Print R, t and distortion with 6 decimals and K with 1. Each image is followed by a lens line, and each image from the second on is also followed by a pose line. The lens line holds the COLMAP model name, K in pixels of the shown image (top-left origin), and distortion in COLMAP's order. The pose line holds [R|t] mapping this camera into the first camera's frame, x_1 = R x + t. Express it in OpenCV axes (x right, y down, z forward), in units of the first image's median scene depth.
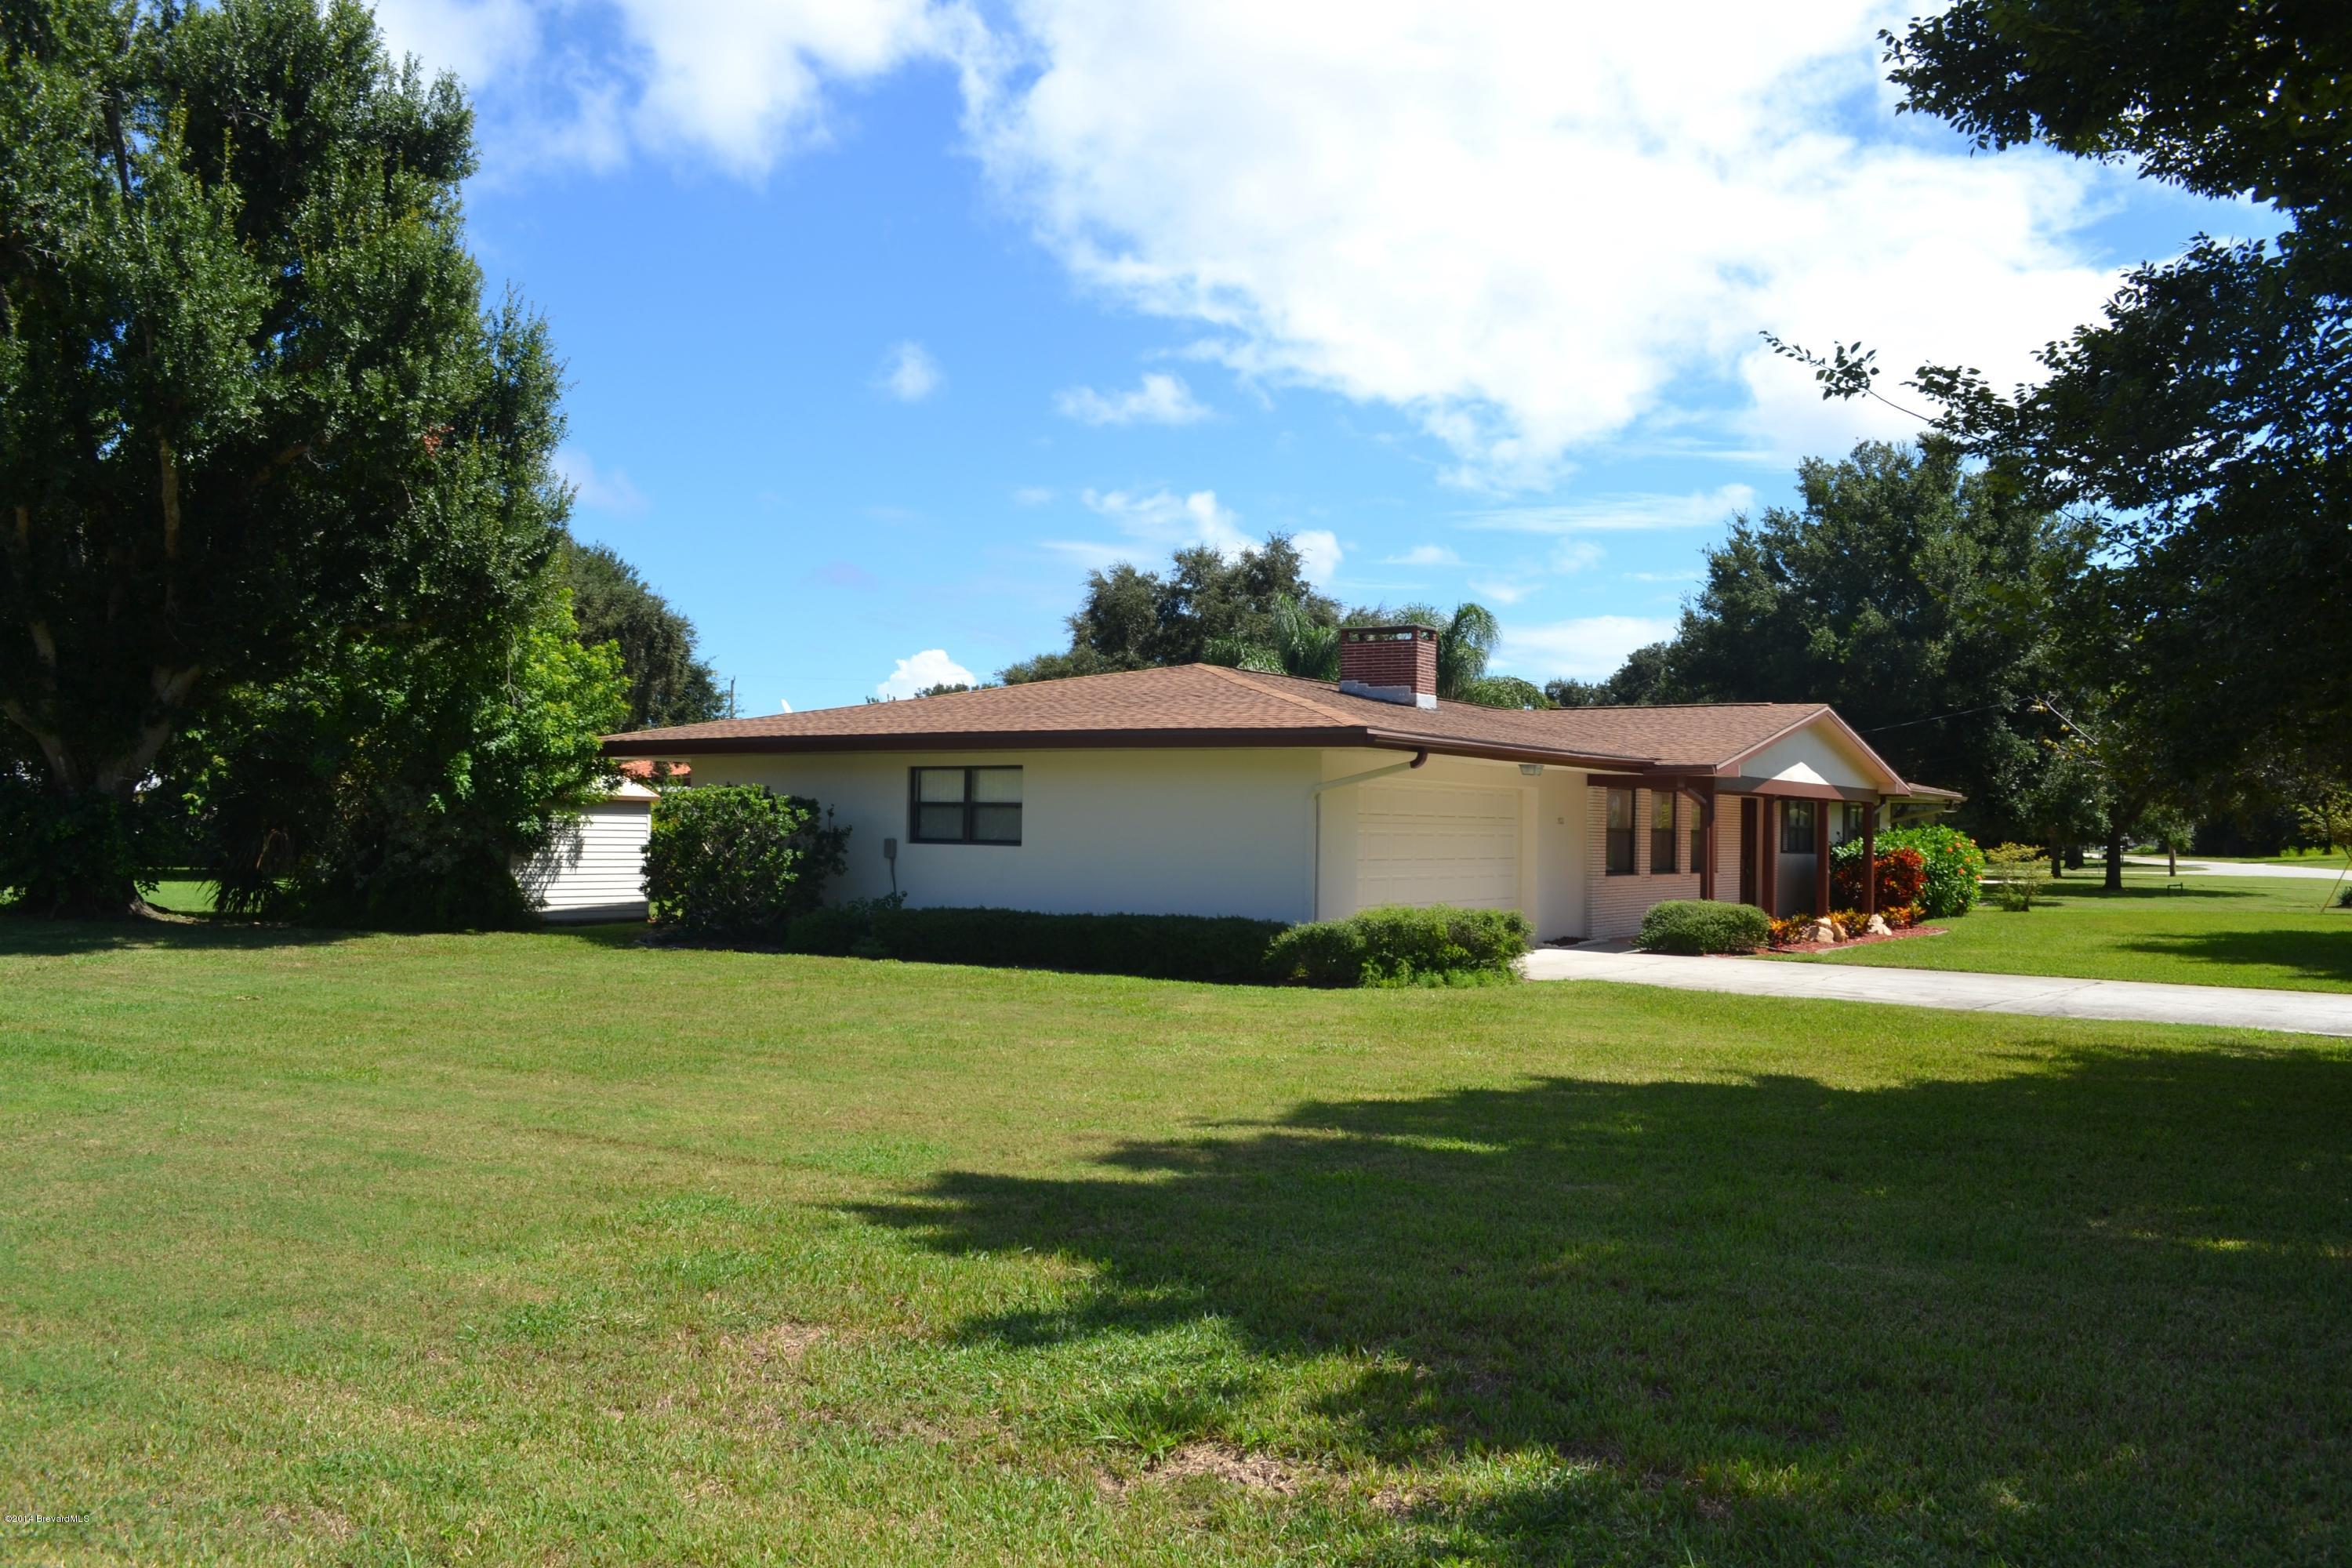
lens RADIAL K [[1879.0, 0, 1192.2], [0, 1879.0, 791.3], [0, 0, 1]] dist [-0.081593, 0.006136]
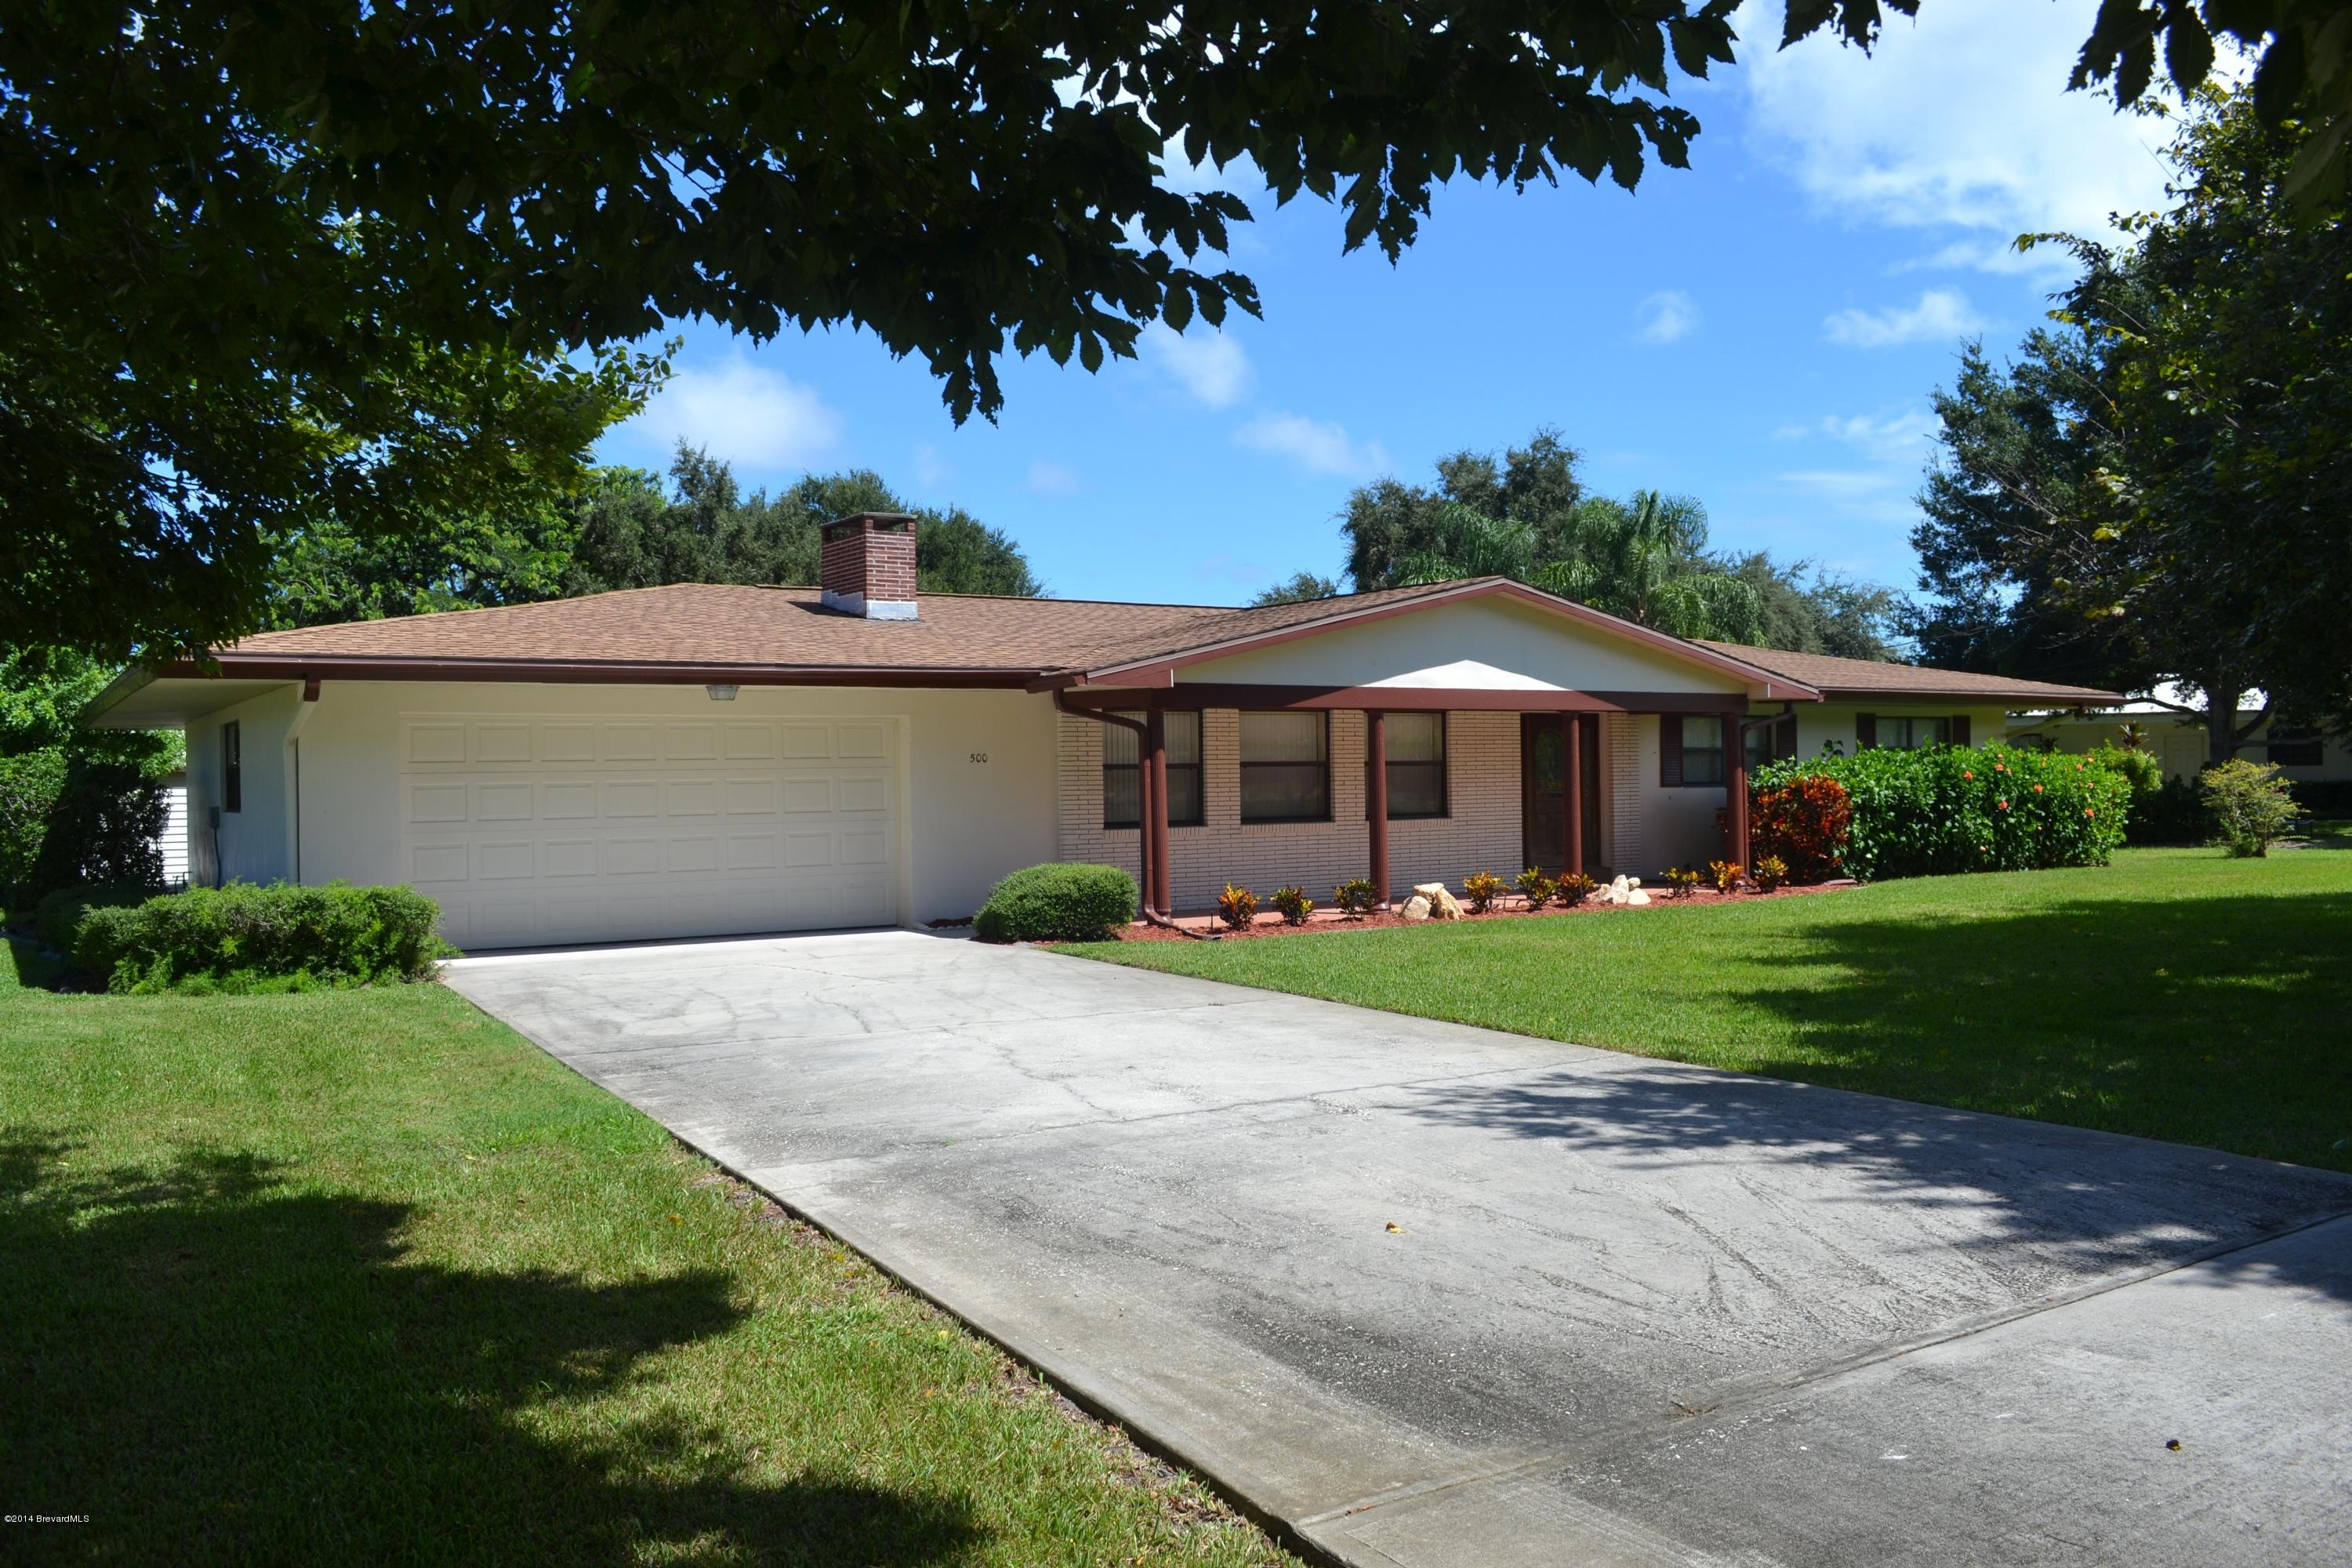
lens RADIAL K [[1879.0, 0, 1237.2], [0, 1879.0, 805.1], [0, 0, 1]] dist [-0.081593, 0.006136]
pose [[0.931801, -0.027689, -0.361911, 0.482131], [0.040042, 0.998842, 0.026675, 0.016449], [0.360753, -0.039347, 0.931831, 0.295002]]
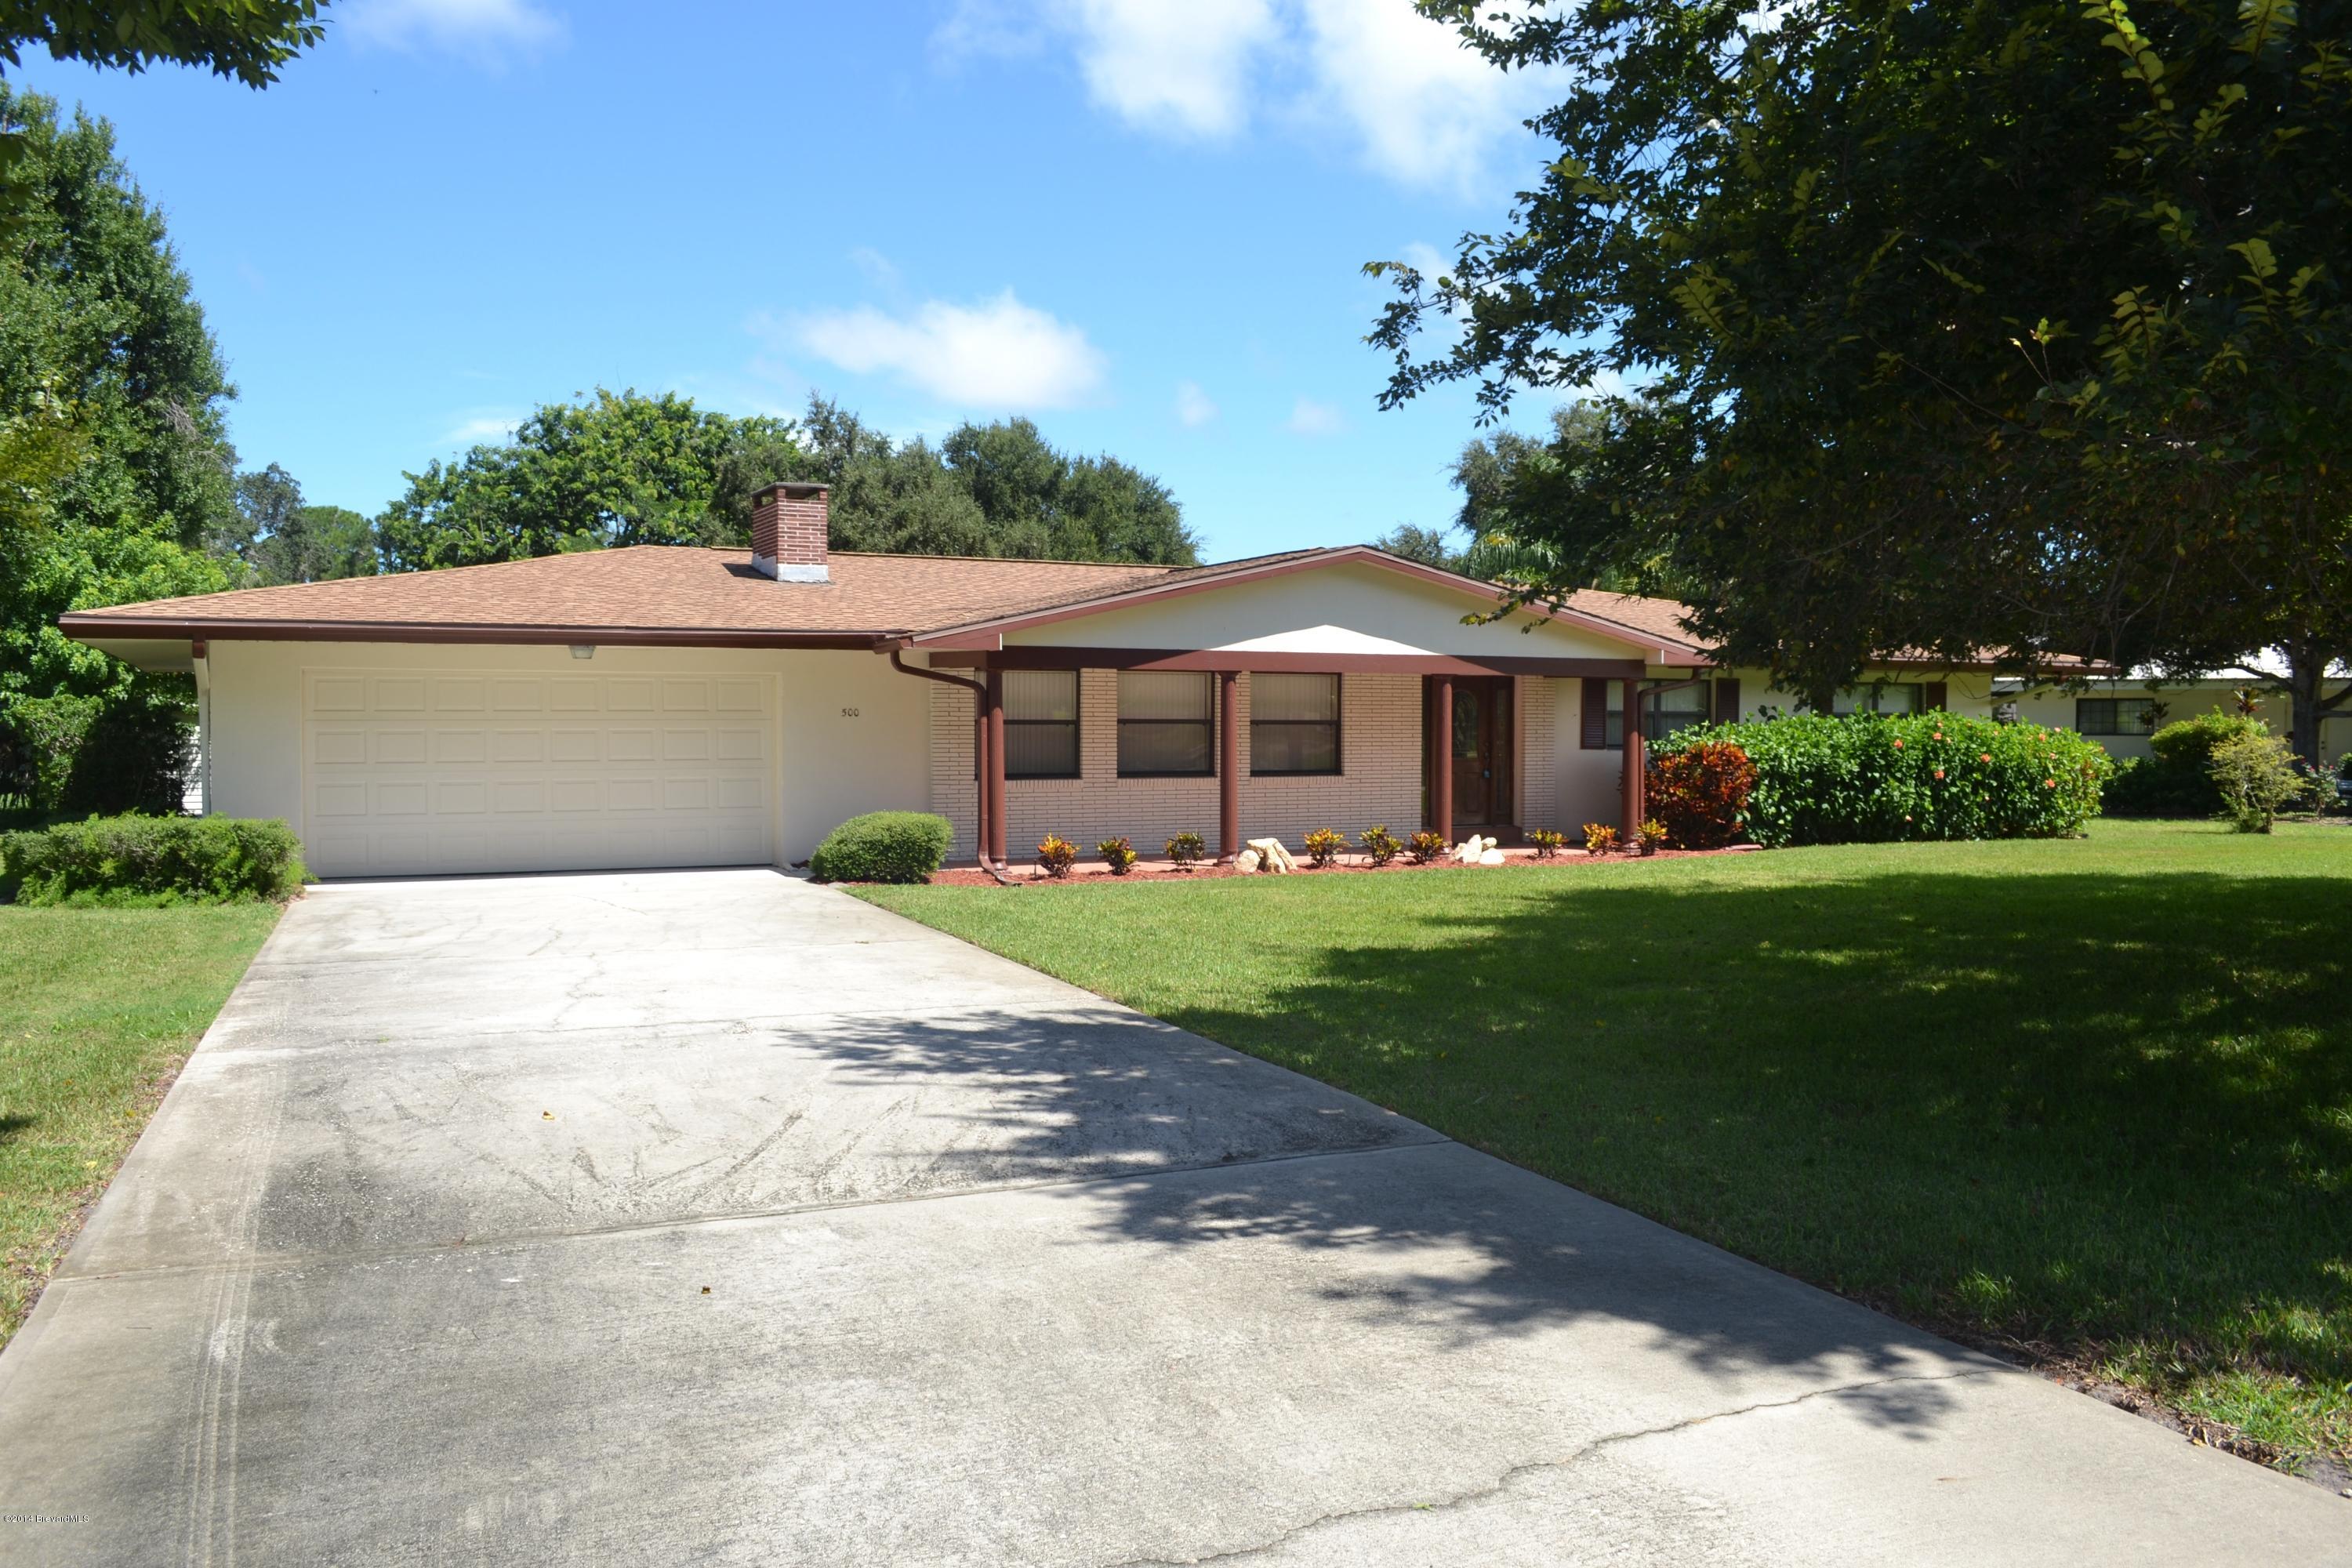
lens RADIAL K [[1879.0, 0, 1162.3], [0, 1879.0, 797.0], [0, 0, 1]] dist [-0.081593, 0.006136]
pose [[0.876243, 0.001062, -0.481868, 0.601221], [0.024446, 0.998612, 0.046656, 0.015666], [0.481249, -0.052662, 0.875001, 0.308710]]
